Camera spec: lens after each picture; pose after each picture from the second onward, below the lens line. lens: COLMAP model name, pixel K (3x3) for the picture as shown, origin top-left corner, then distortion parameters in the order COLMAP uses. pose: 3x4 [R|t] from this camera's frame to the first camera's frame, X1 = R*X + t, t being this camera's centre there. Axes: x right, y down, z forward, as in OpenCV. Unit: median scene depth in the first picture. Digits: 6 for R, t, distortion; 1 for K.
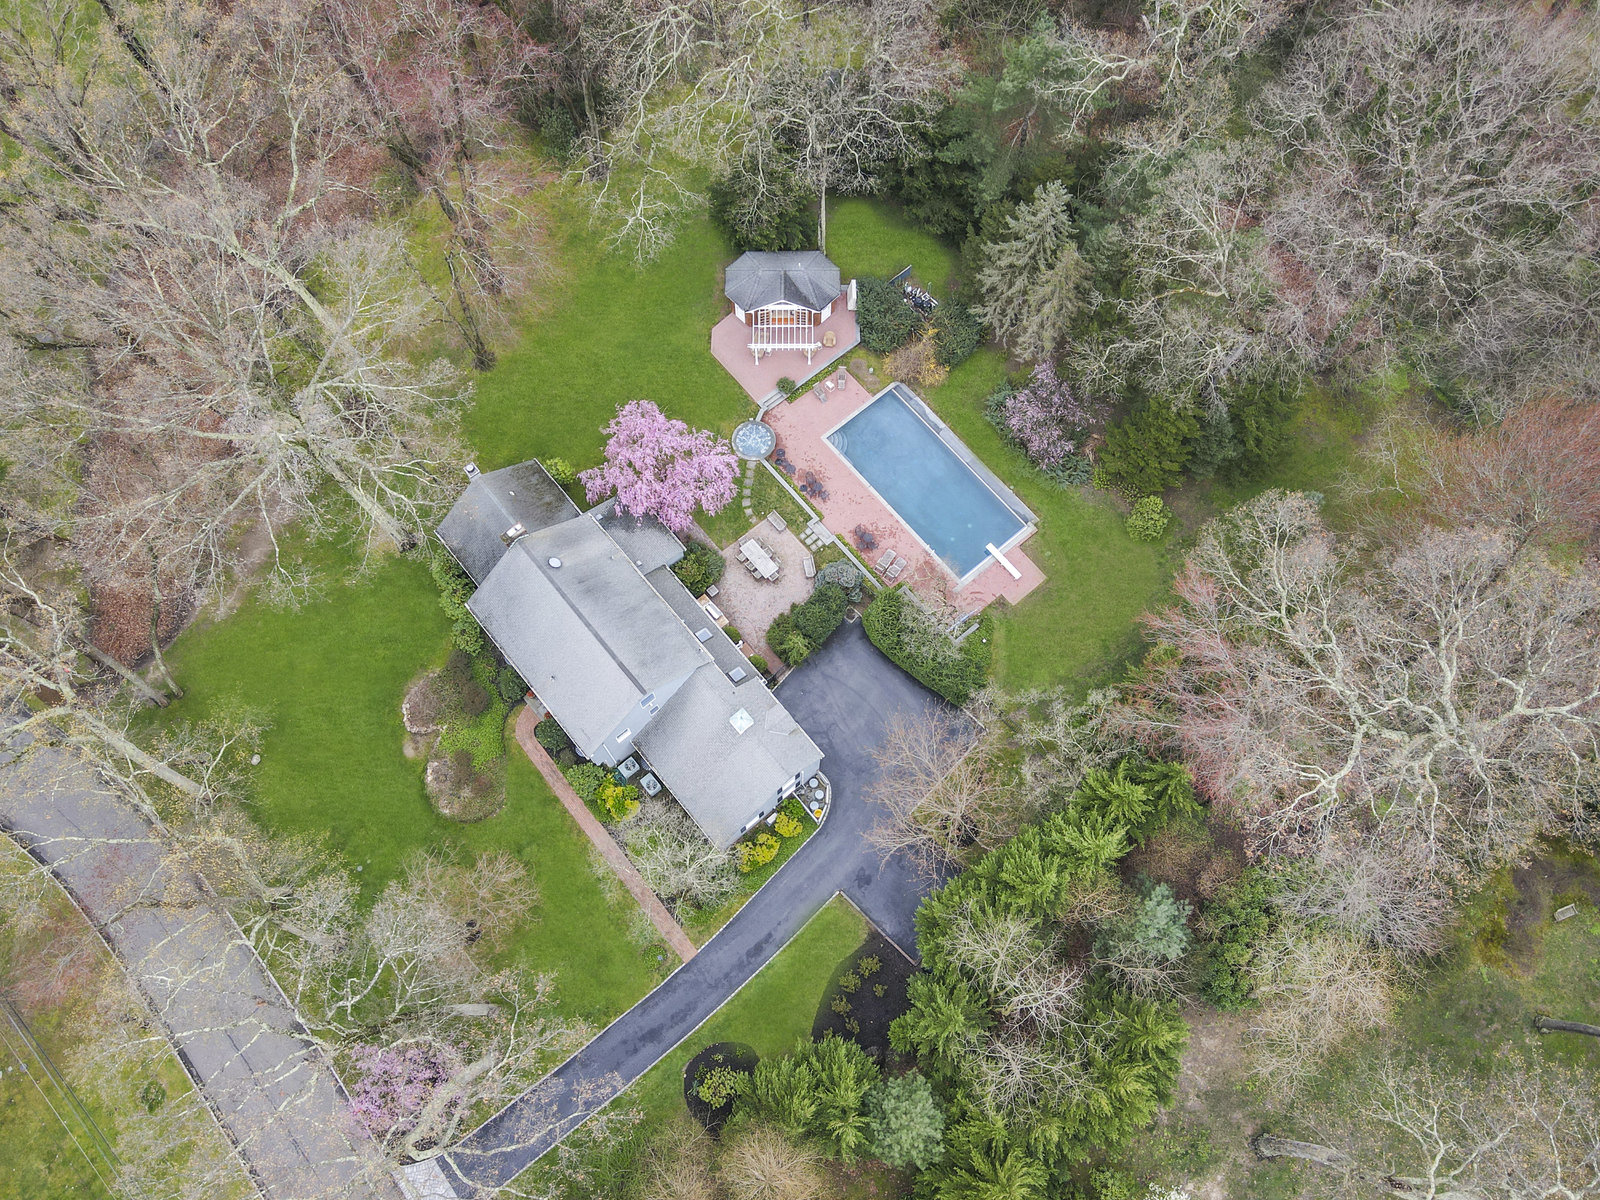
lens RADIAL K [[1175.9, 0, 793.8], [0, 1175.9, 595.7], [0, 0, 1]] dist [-0.003812, 0.024692]
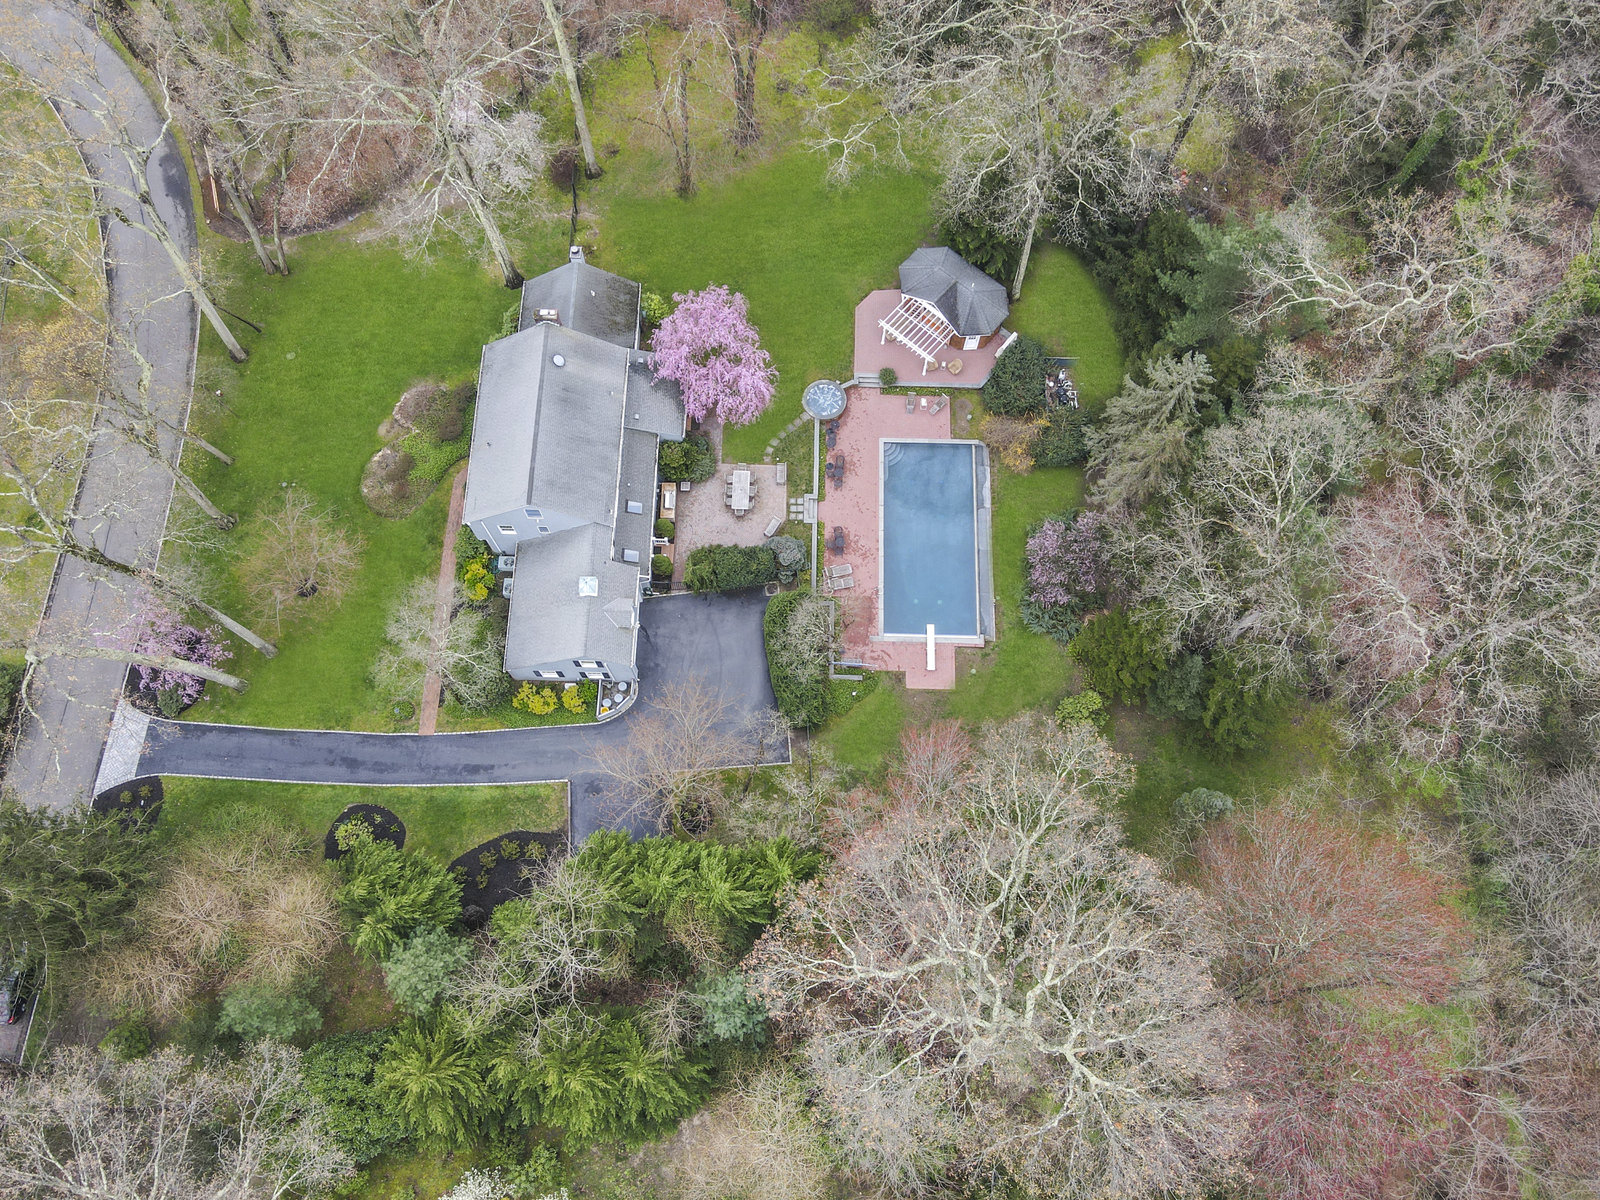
lens RADIAL K [[1175.9, 0, 793.8], [0, 1175.9, 595.7], [0, 0, 1]] dist [-0.003812, 0.024692]
pose [[0.750921, 0.625636, -0.211418, 0.273190], [-0.622096, 0.777580, 0.091462, -0.081047], [0.221616, 0.062841, 0.973107, 0.033275]]
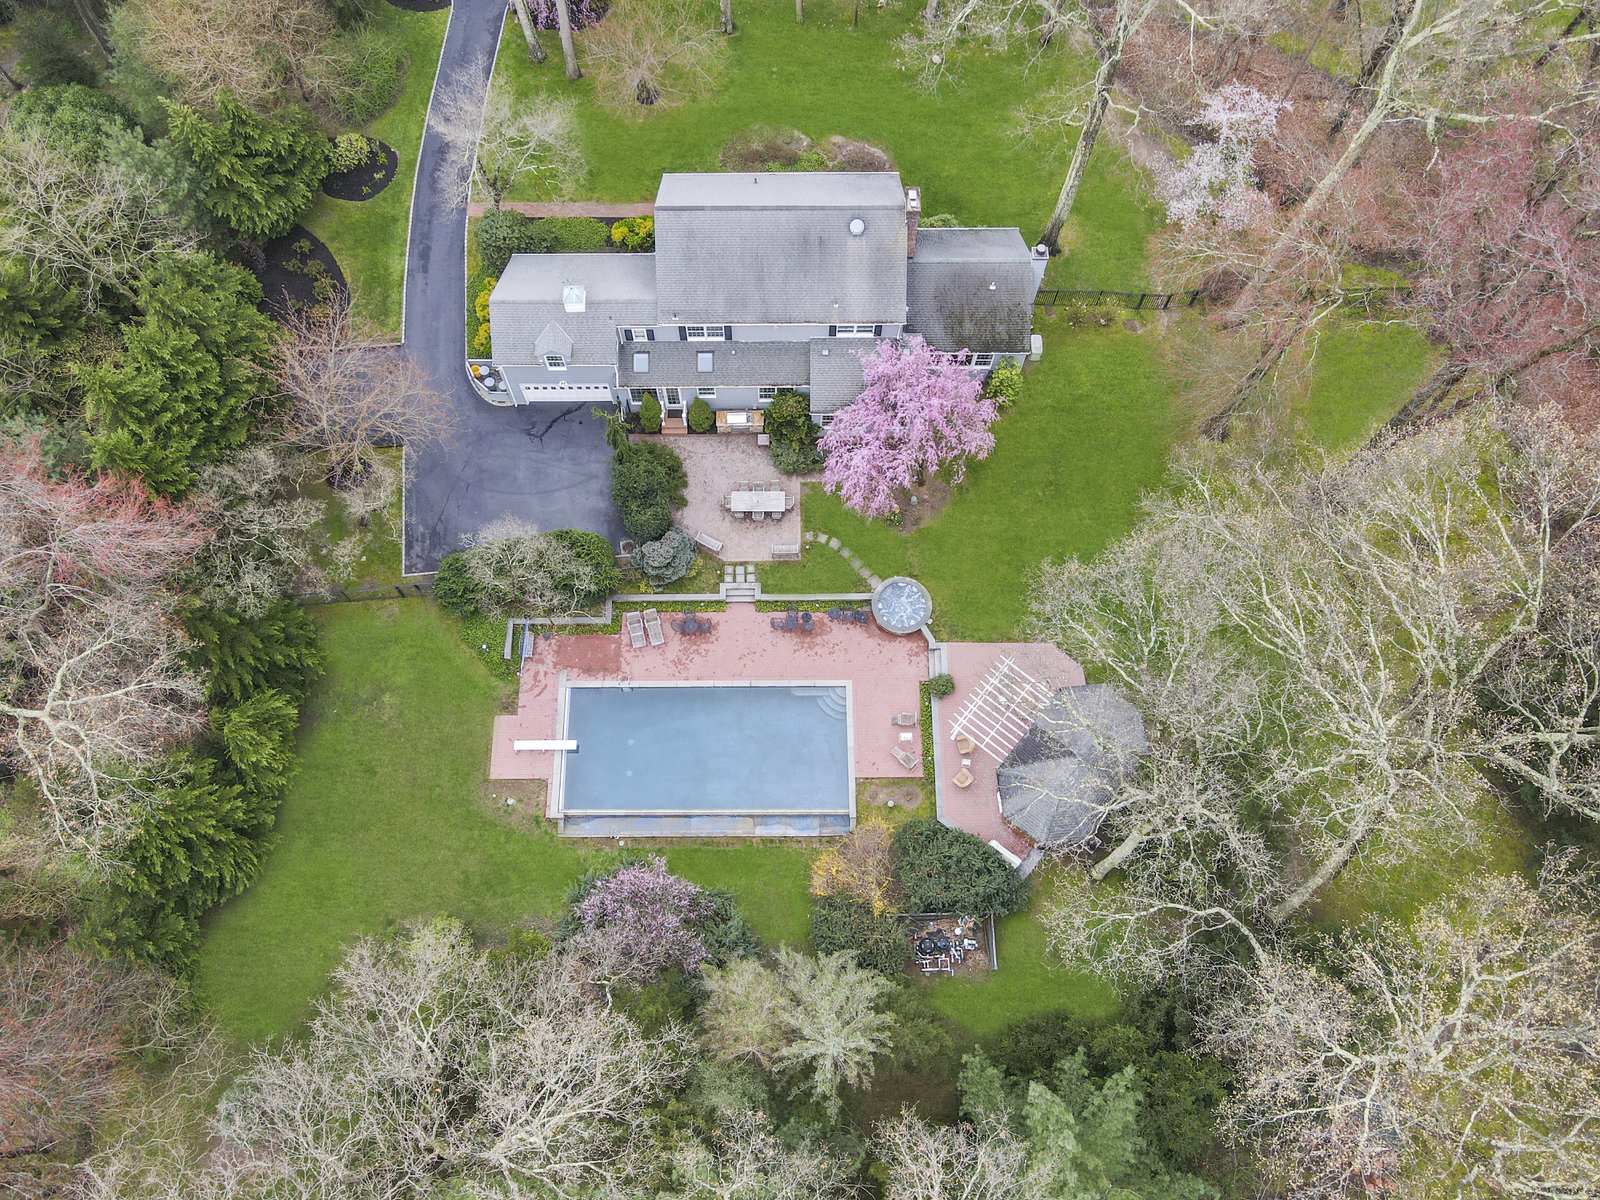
lens RADIAL K [[1175.9, 0, 793.8], [0, 1175.9, 595.7], [0, 0, 1]] dist [-0.003812, 0.024692]
pose [[-0.637111, 0.719080, -0.277513, 0.217155], [-0.725582, -0.438065, 0.530689, -0.490140], [0.260039, 0.539466, 0.800847, 0.408953]]
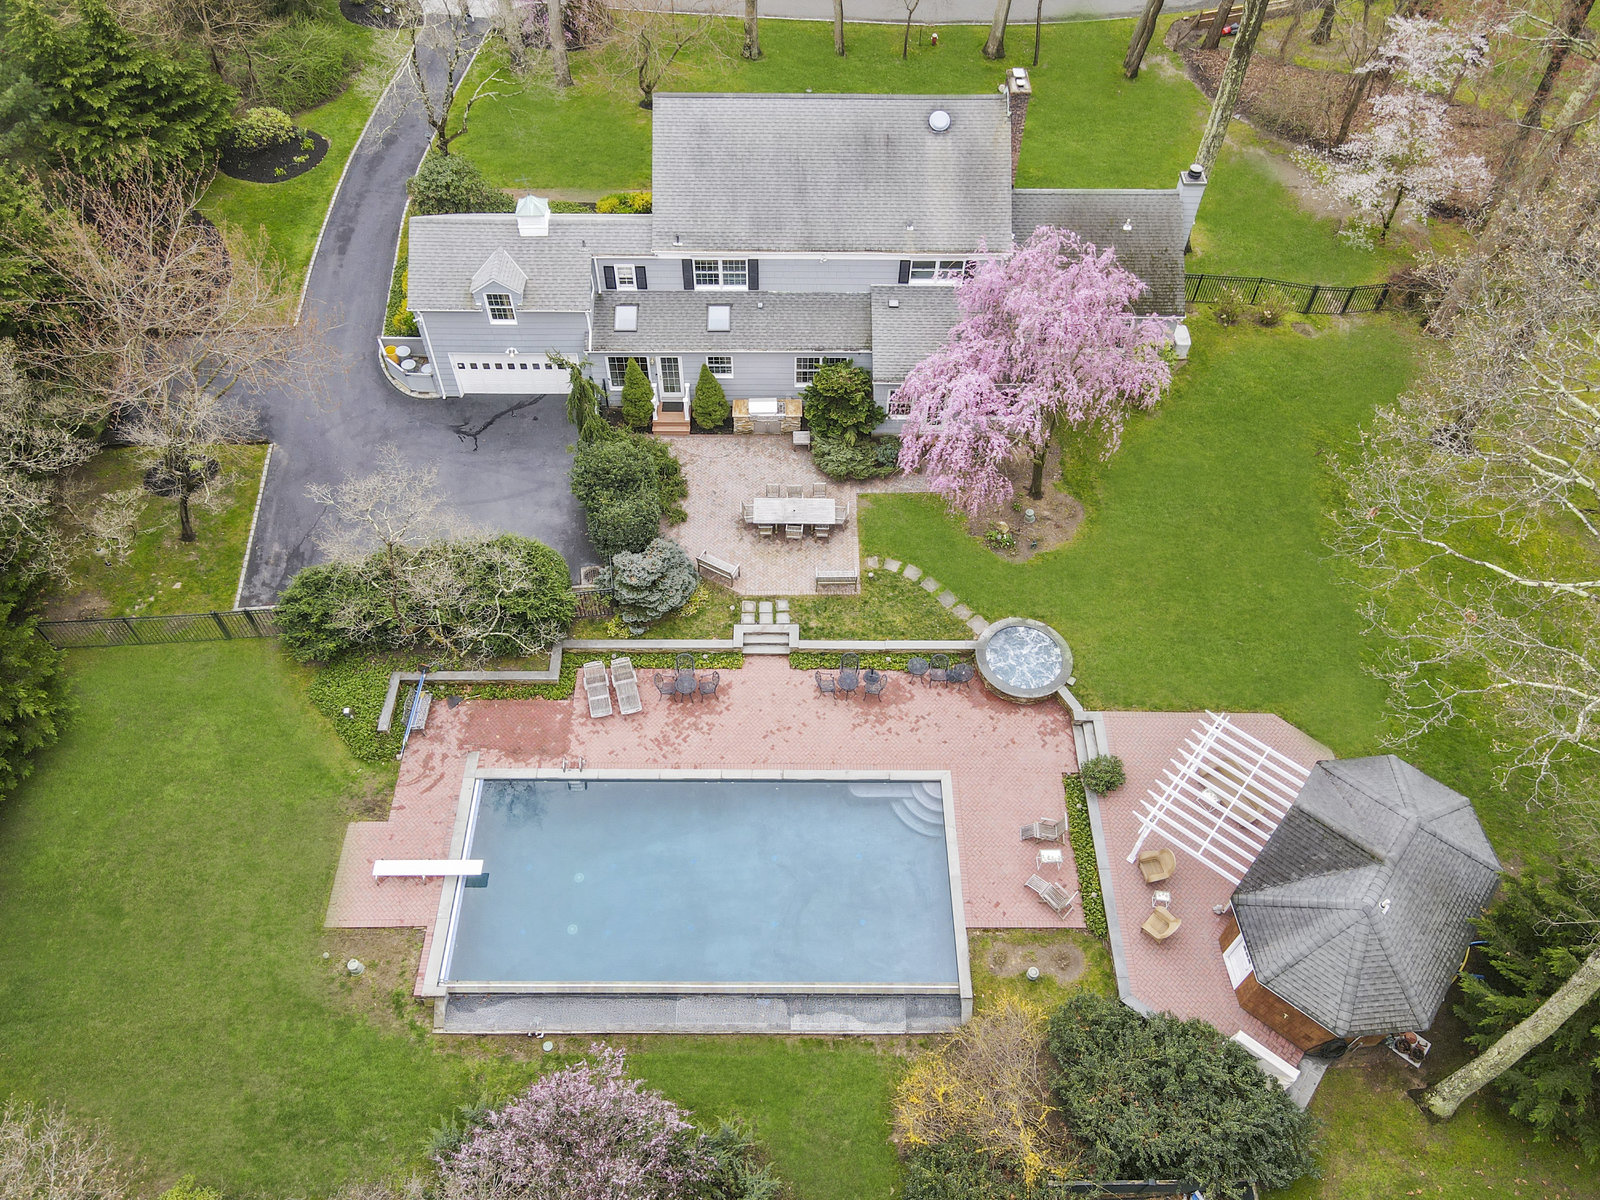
lens RADIAL K [[1175.9, 0, 793.8], [0, 1175.9, 595.7], [0, 0, 1]] dist [-0.003812, 0.024692]
pose [[-0.640663, 0.606992, -0.470225, 0.234771], [-0.724330, -0.274592, 0.632413, -0.366314], [0.254749, 0.745762, 0.615583, 0.705281]]
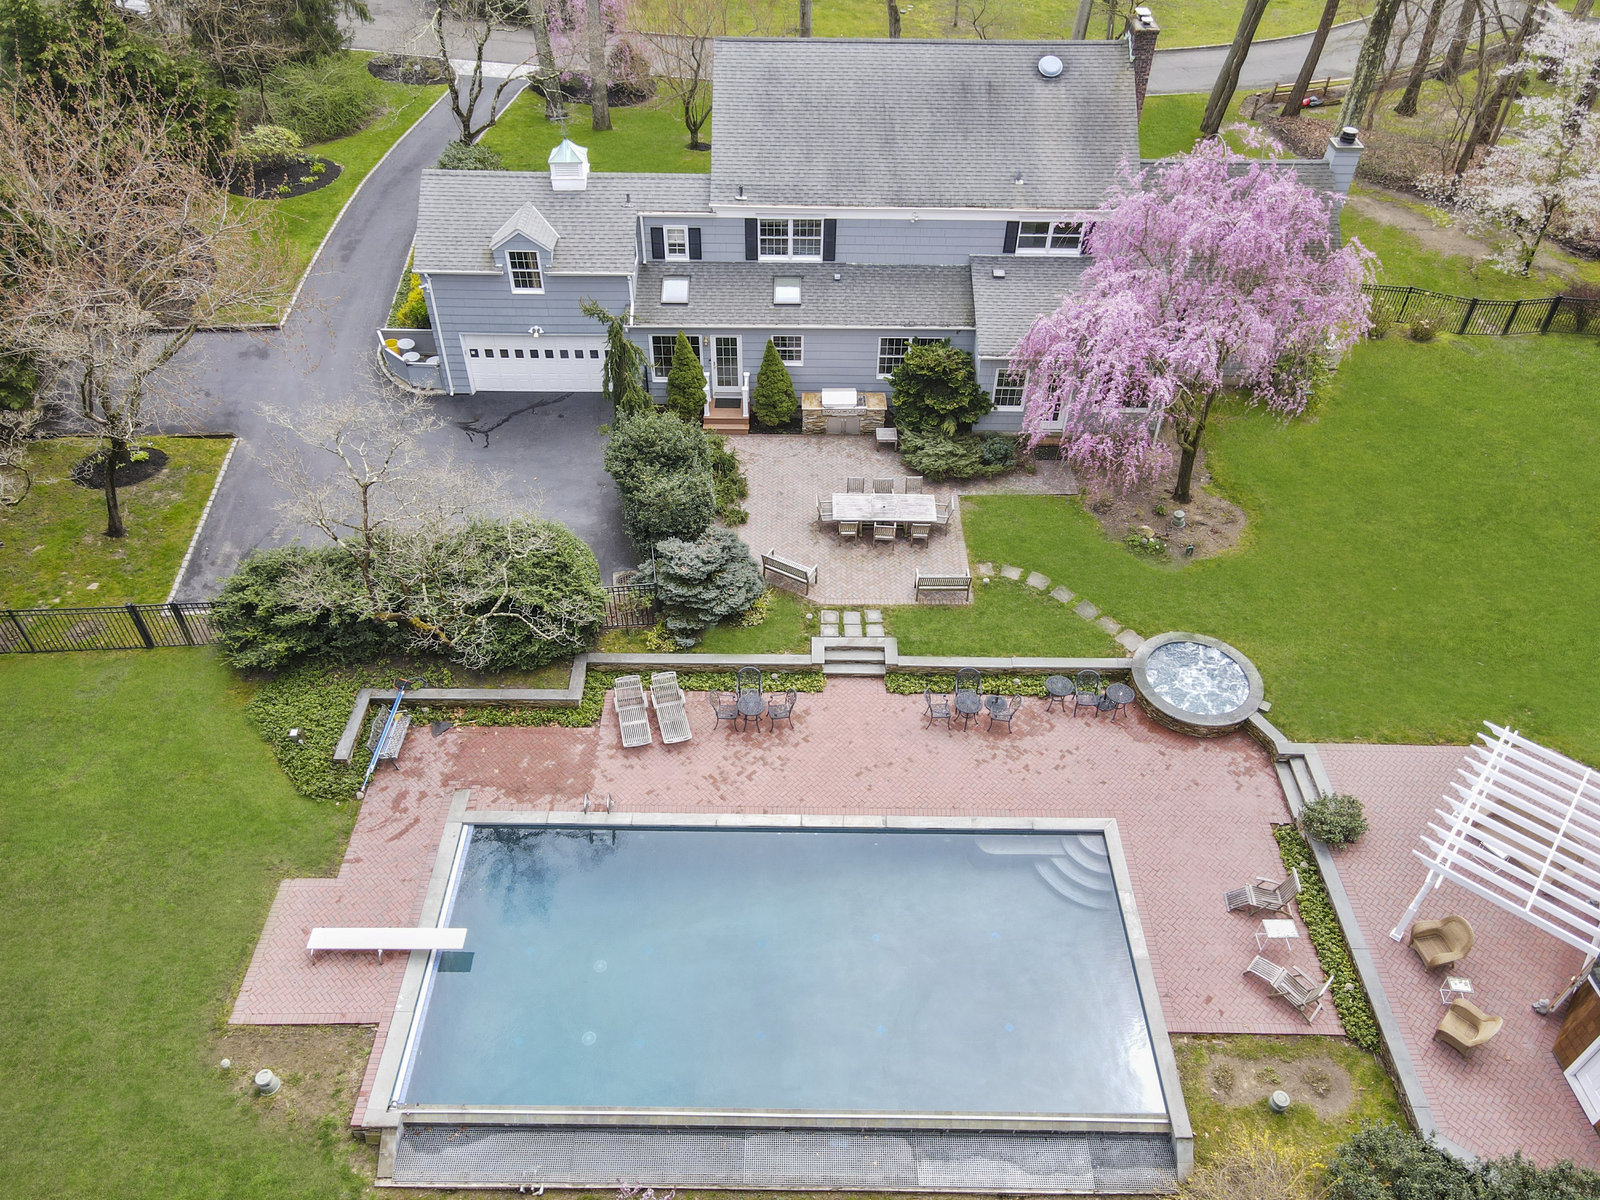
lens RADIAL K [[1175.9, 0, 793.8], [0, 1175.9, 595.7], [0, 0, 1]] dist [-0.003812, 0.024692]
pose [[-0.647591, 0.513384, -0.563084, 0.235555], [-0.718639, -0.165798, 0.675328, -0.288841], [0.253344, 0.841991, 0.476307, 0.817980]]
